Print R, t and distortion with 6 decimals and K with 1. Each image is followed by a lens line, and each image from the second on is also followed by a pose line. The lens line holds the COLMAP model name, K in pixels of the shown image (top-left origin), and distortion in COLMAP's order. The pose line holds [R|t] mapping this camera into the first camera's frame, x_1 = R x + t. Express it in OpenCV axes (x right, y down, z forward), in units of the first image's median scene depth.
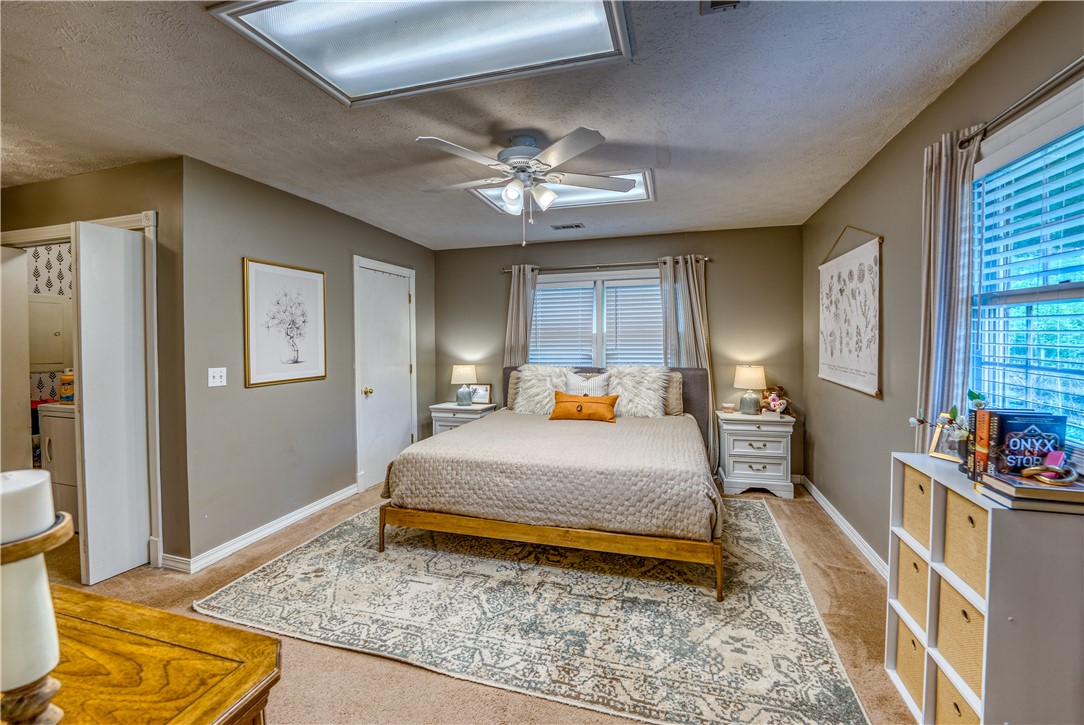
lens RADIAL K [[452.0, 0, 561.6], [0, 452.0, 349.3], [0, 0, 1]] dist [-0.023658, 0.001693]
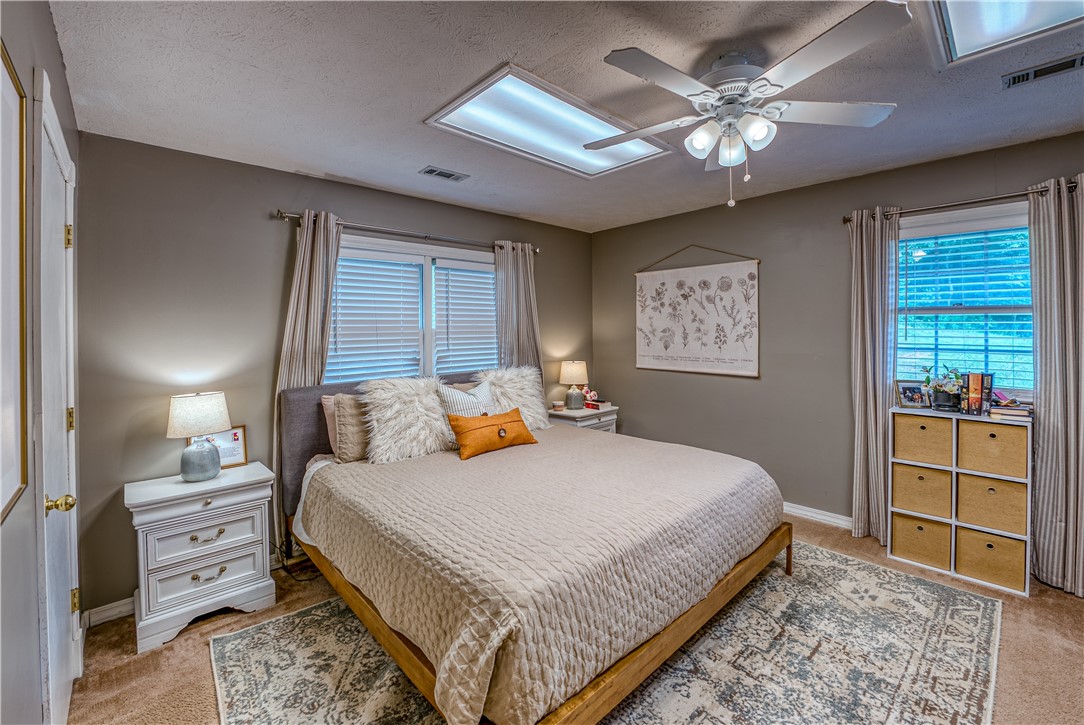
lens RADIAL K [[452.0, 0, 562.8], [0, 452.0, 332.7], [0, 0, 1]] dist [-0.023658, 0.001693]
pose [[0.519563, -0.000337, 0.854432, -0.868521], [0.026748, 0.999516, -0.015870, -0.024871], [-0.854013, 0.031100, 0.519321, 0.896745]]
